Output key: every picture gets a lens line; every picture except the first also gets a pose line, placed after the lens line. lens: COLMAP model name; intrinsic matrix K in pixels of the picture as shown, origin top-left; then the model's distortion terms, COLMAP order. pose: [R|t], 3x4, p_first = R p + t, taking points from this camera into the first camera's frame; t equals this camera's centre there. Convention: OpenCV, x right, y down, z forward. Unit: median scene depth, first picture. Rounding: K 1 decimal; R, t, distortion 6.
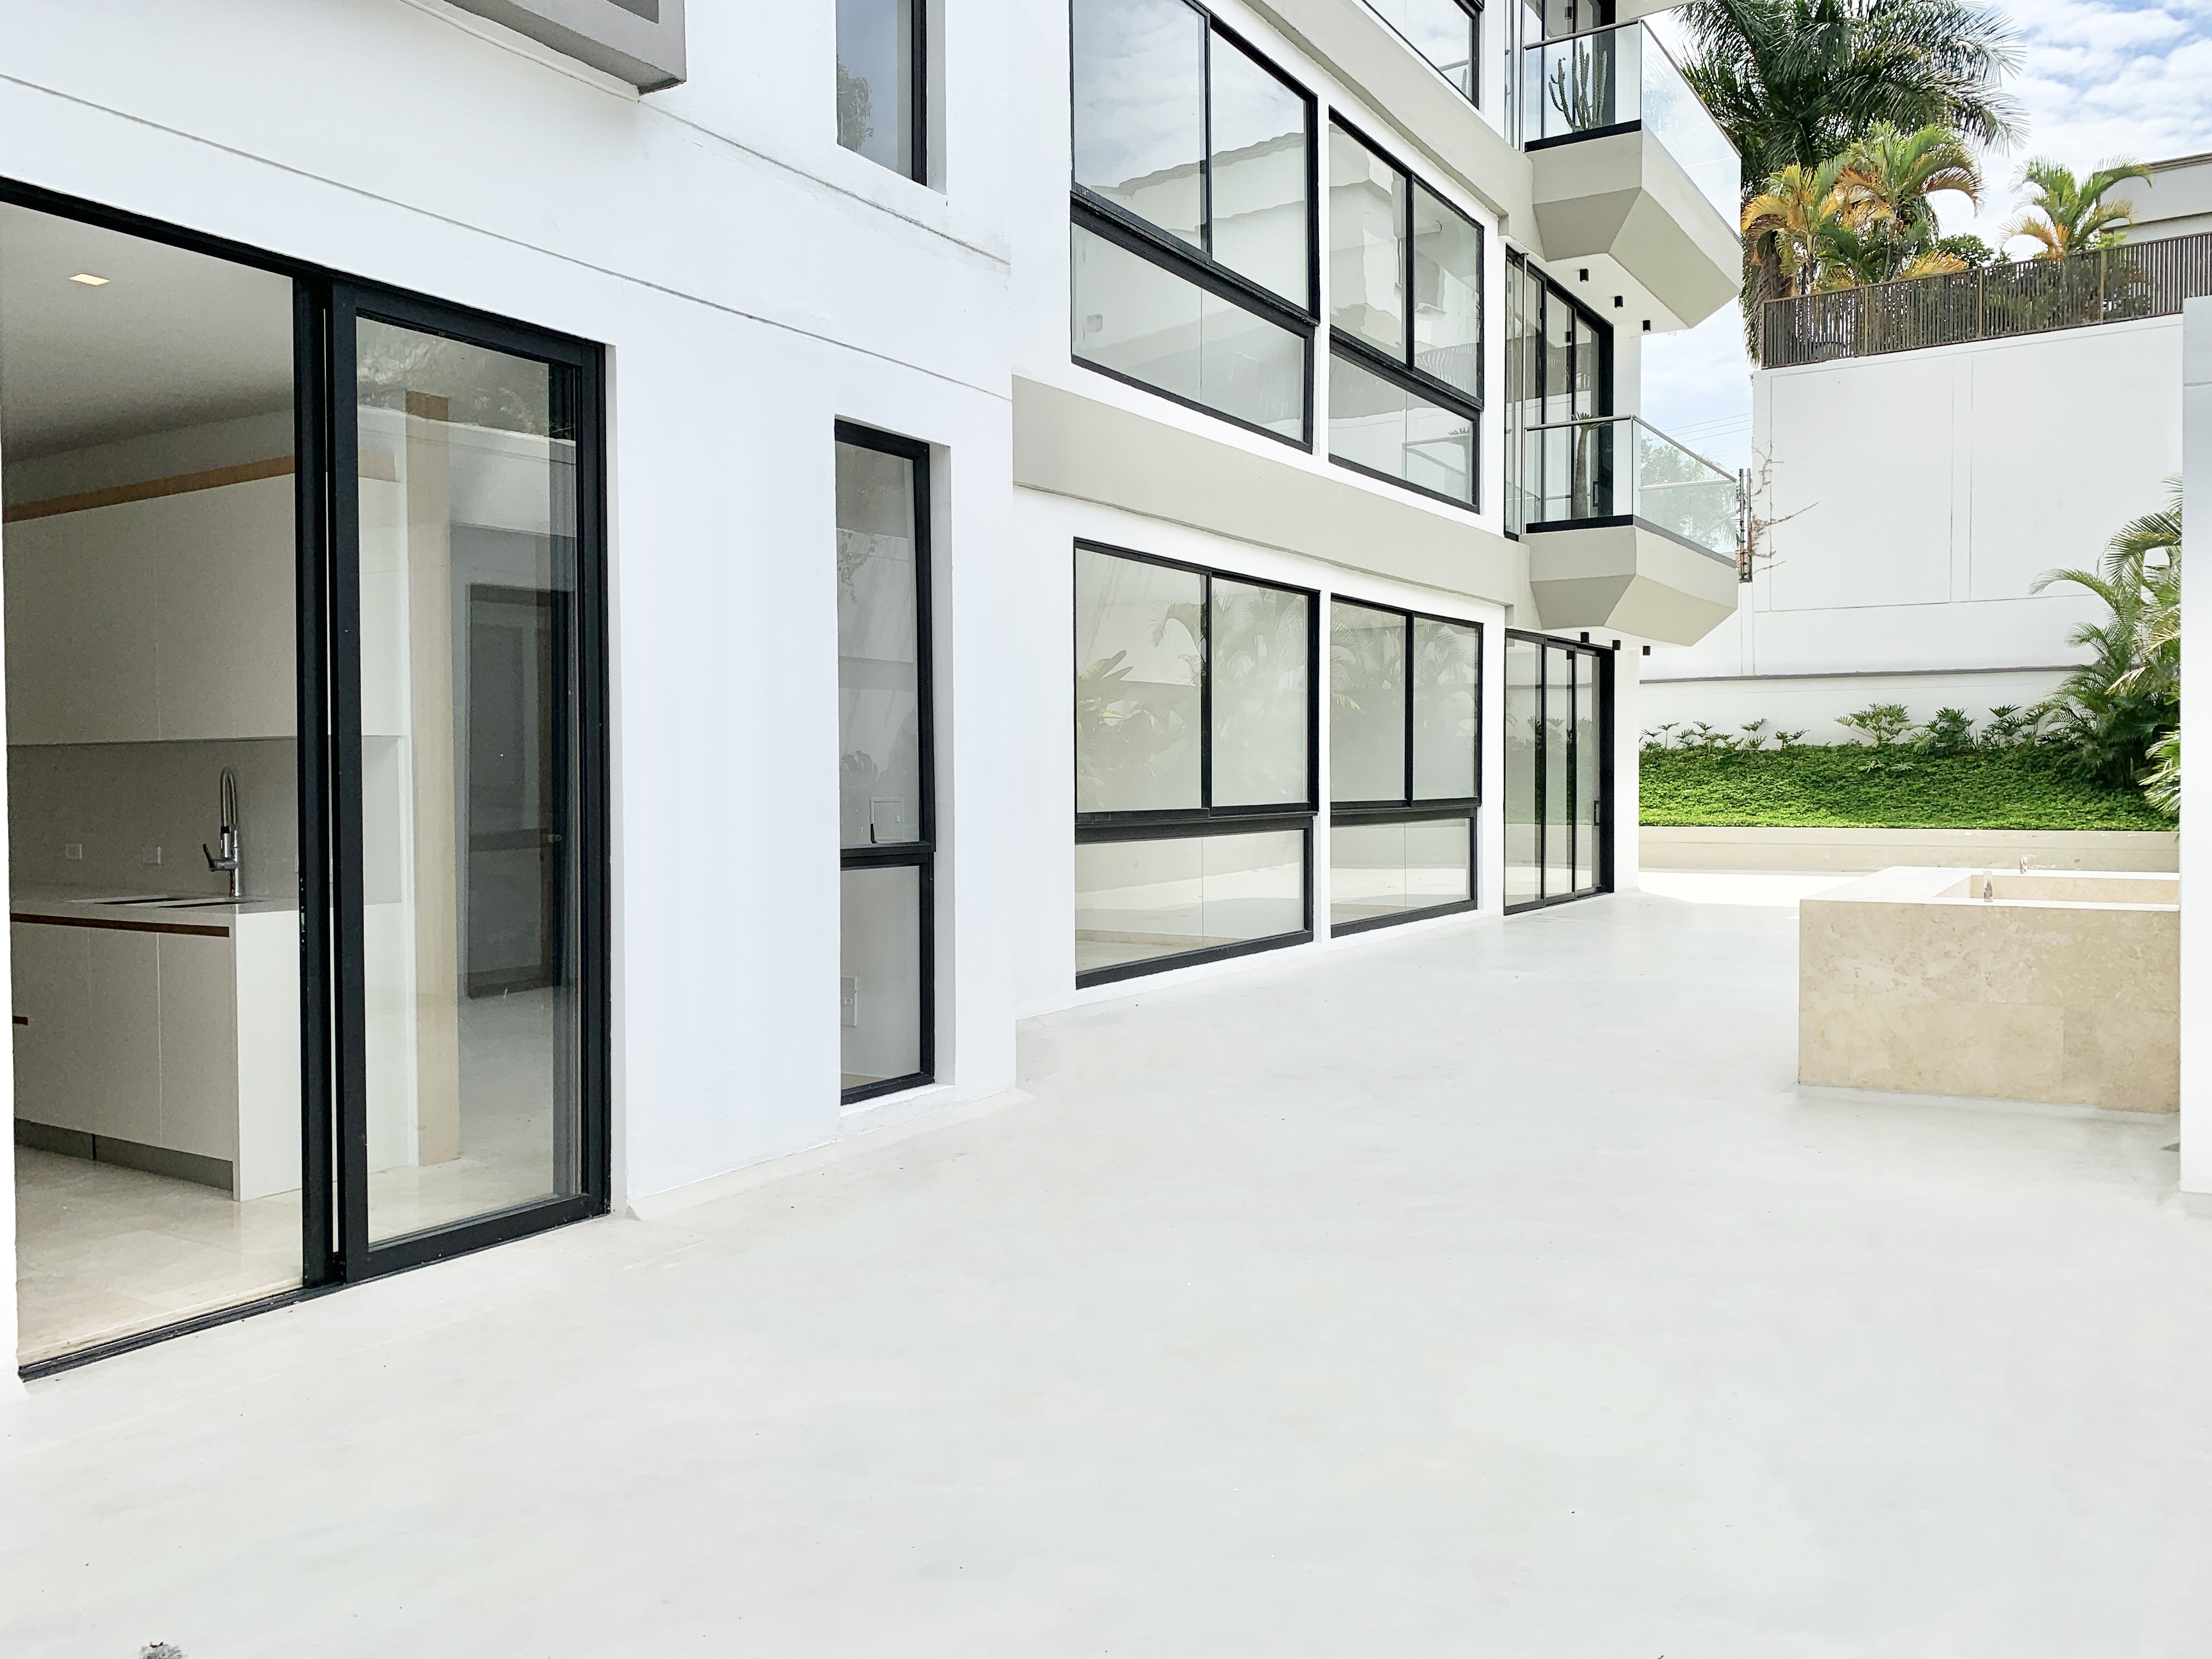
lens RADIAL K [[1698.2, 0, 1068.7], [0, 1698.2, 823.7], [0, 0, 1]] dist [0.023697, -0.025188]
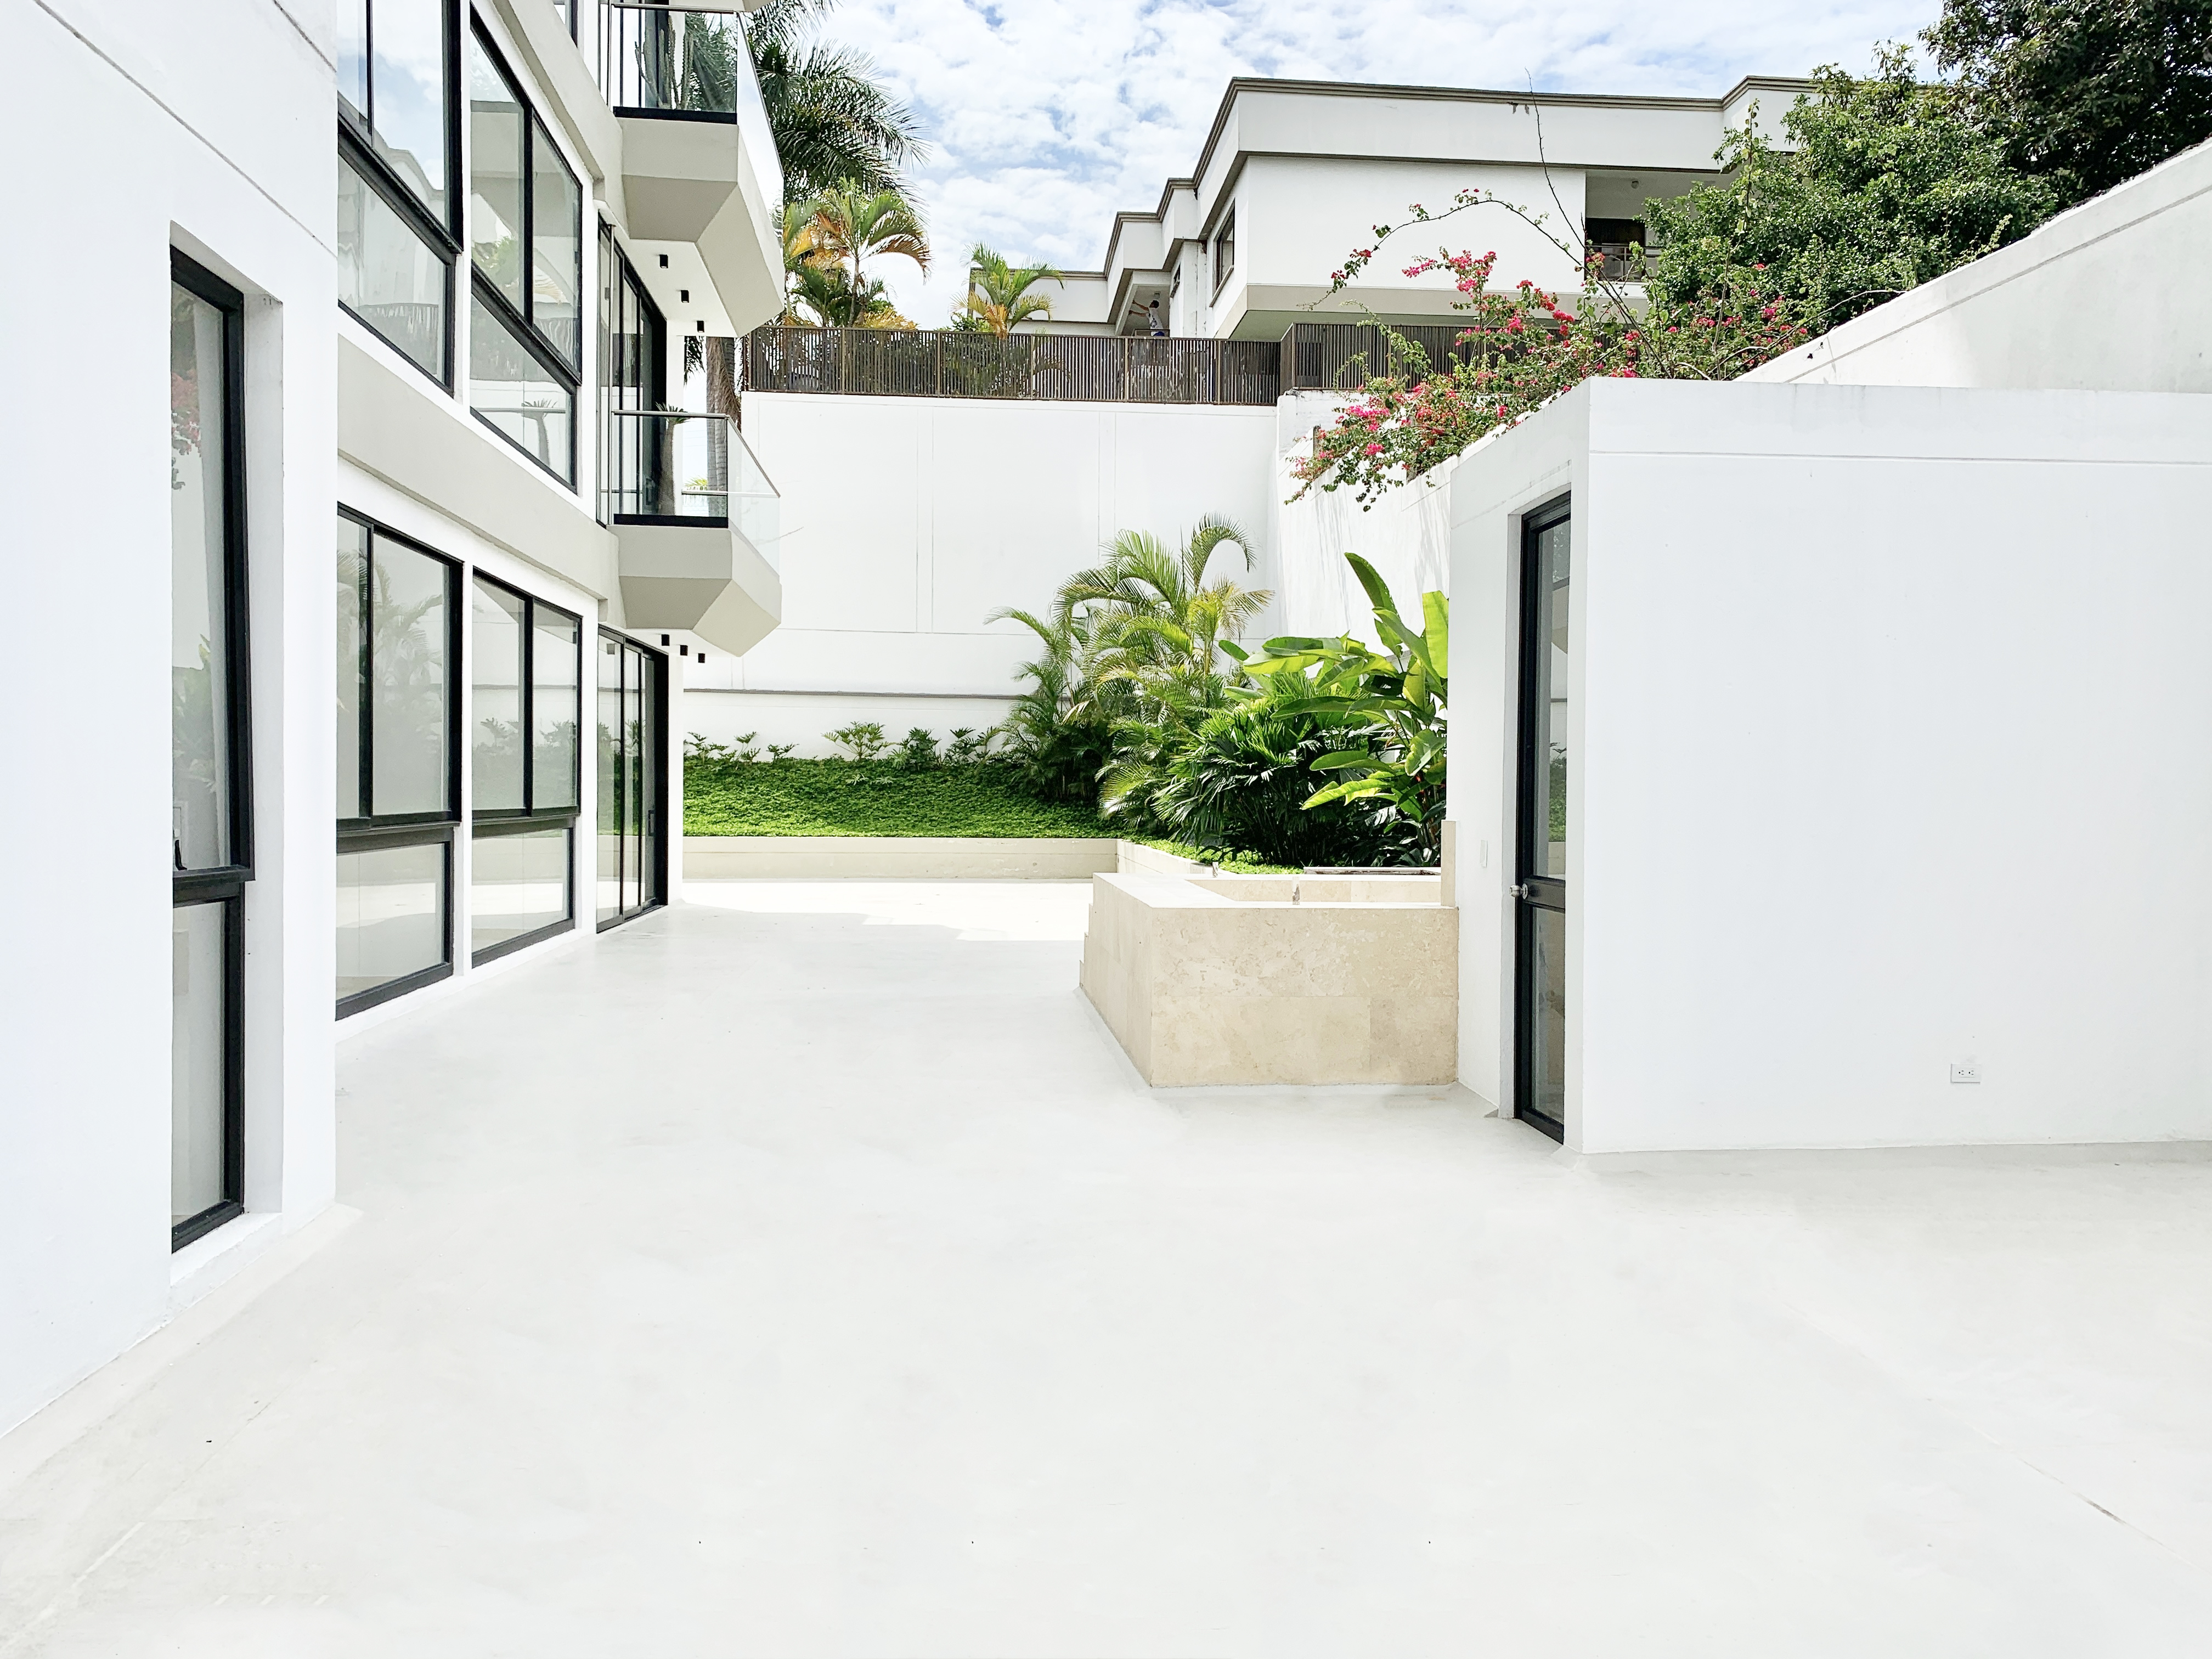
lens RADIAL K [[1698.2, 0, 1117.8], [0, 1698.2, 835.2], [0, 0, 1]] dist [0.023697, -0.025188]
pose [[0.779519, -0.004721, 0.626361, -0.110277], [0.004349, 0.999988, 0.002126, -0.000682], [-0.626363, 0.001067, 0.779530, 0.106647]]
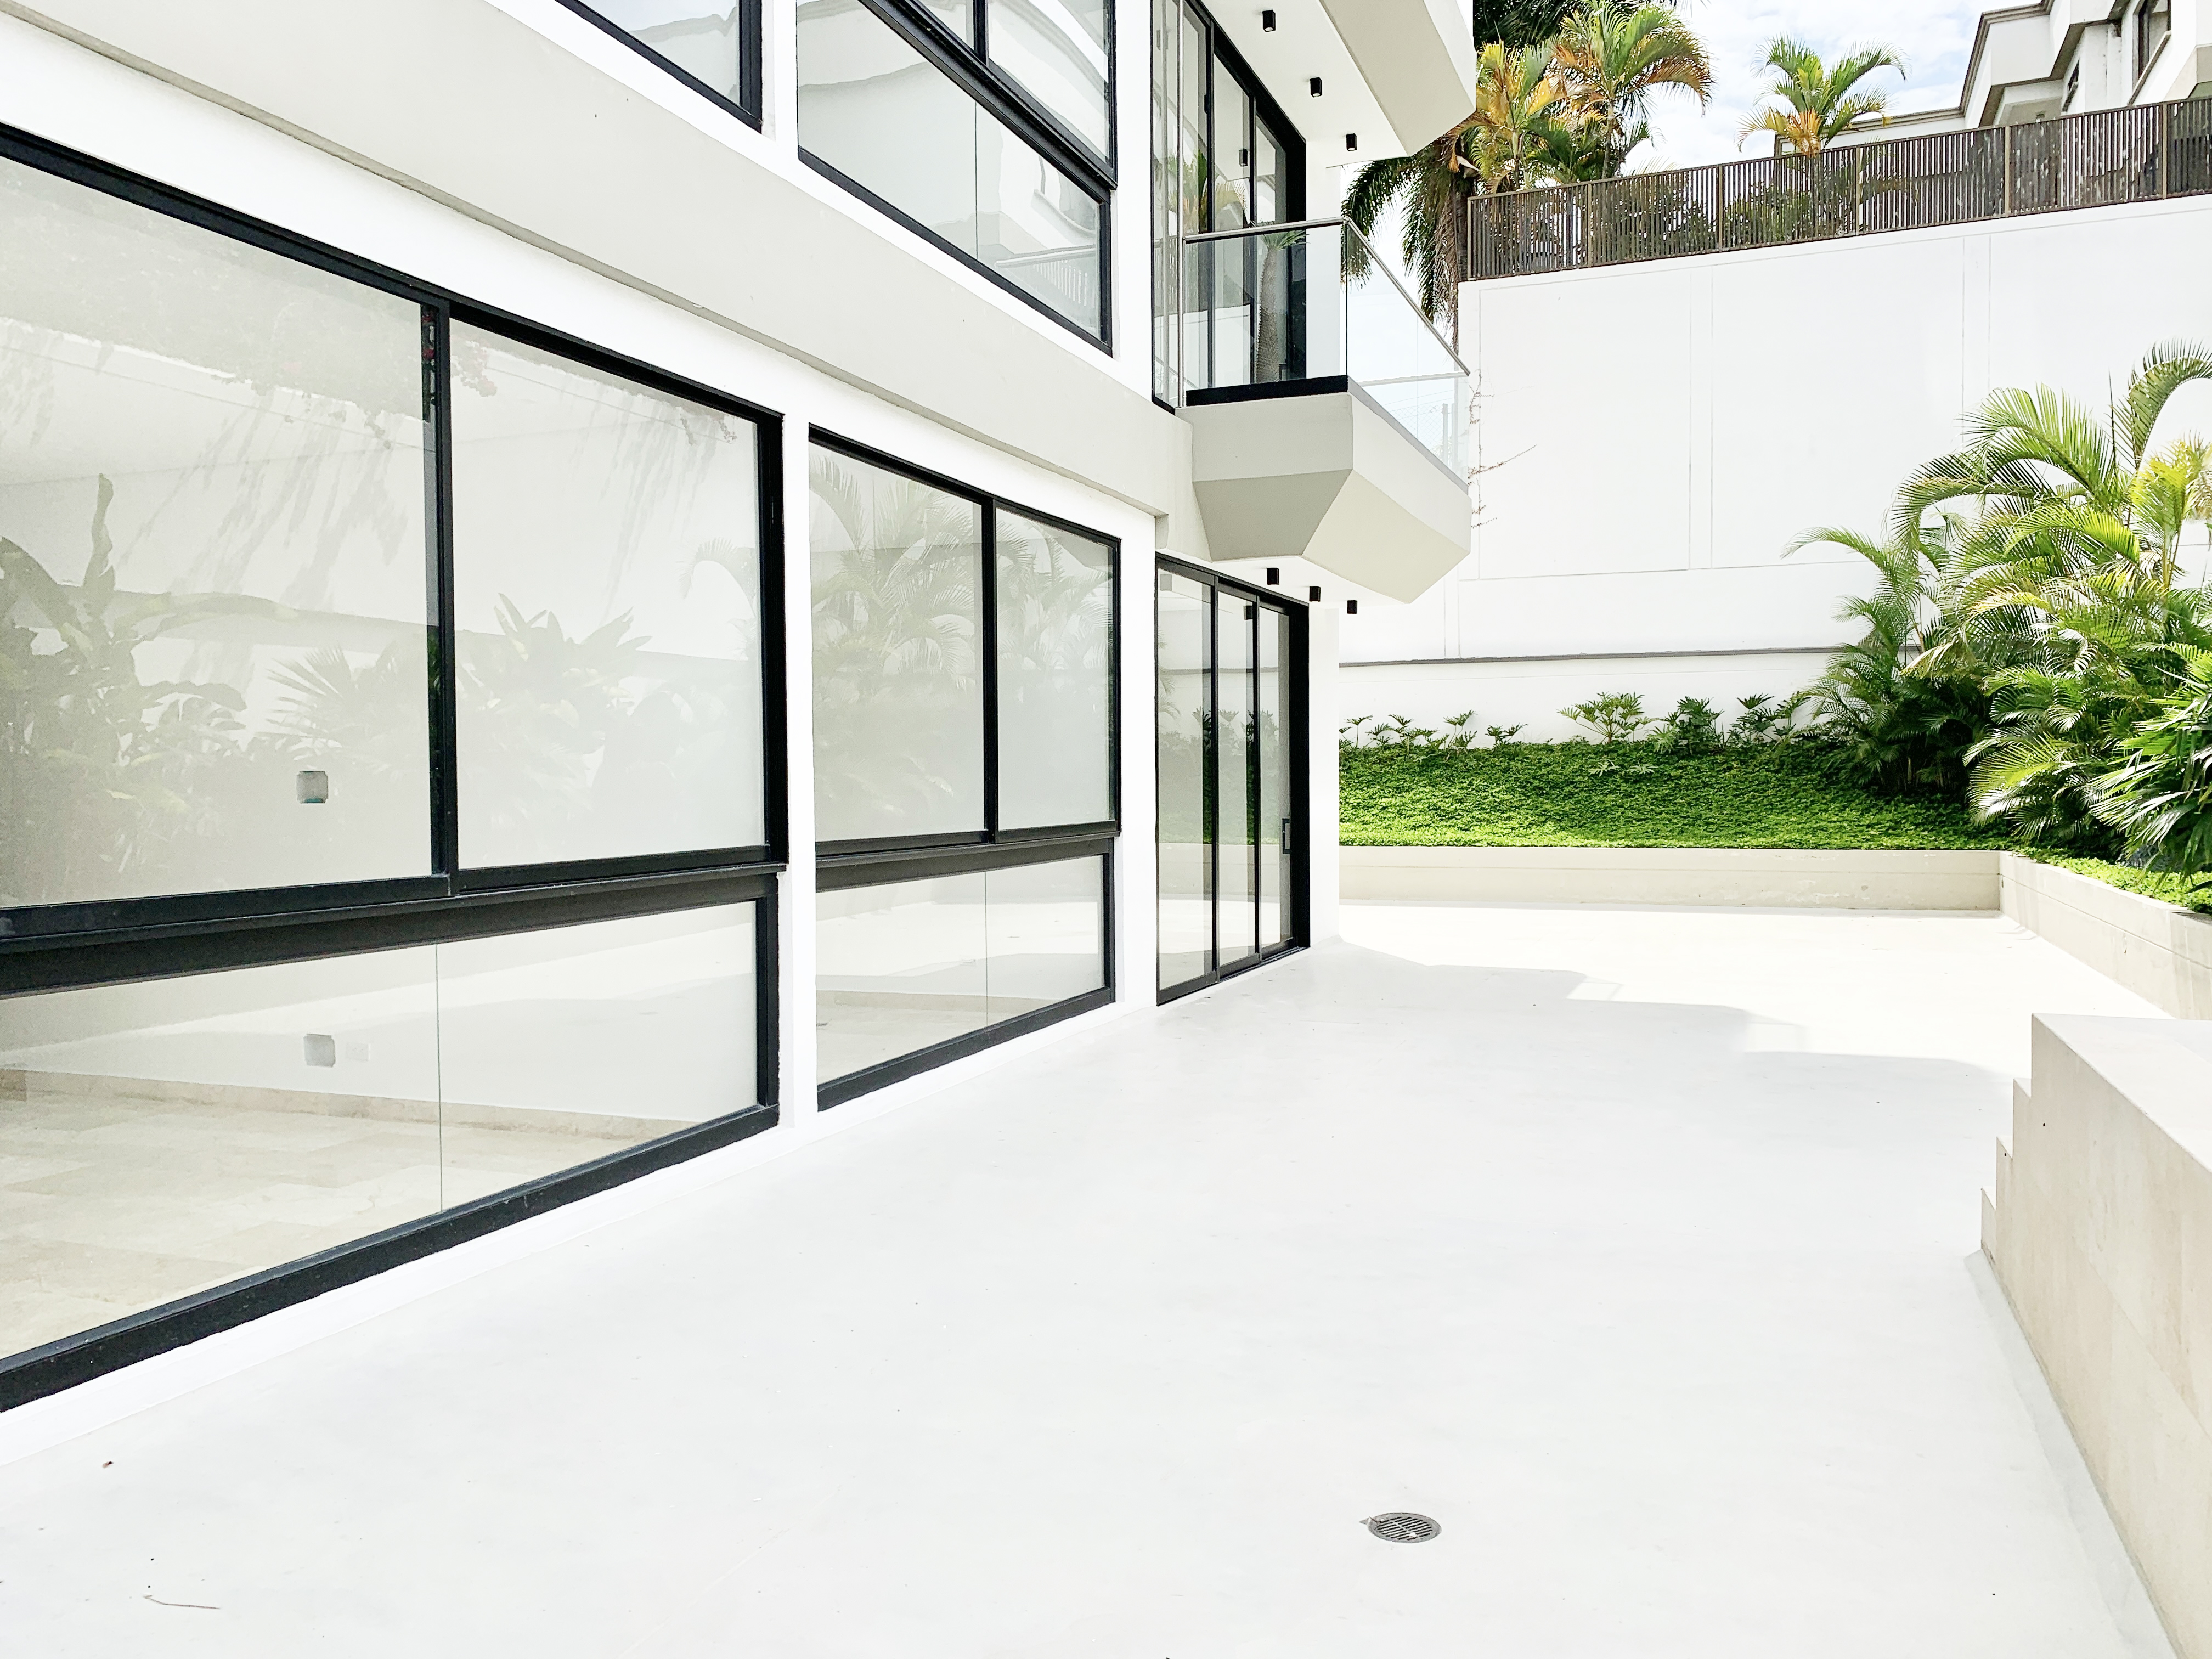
lens RADIAL K [[1698.2, 0, 1097.3], [0, 1698.2, 826.0], [0, 0, 1]] dist [0.023697, -0.025188]
pose [[0.978919, -0.008632, 0.204066, 0.112772], [0.008652, 0.999962, 0.000791, -0.014856], [-0.204065, 0.000992, 0.978957, 0.413707]]
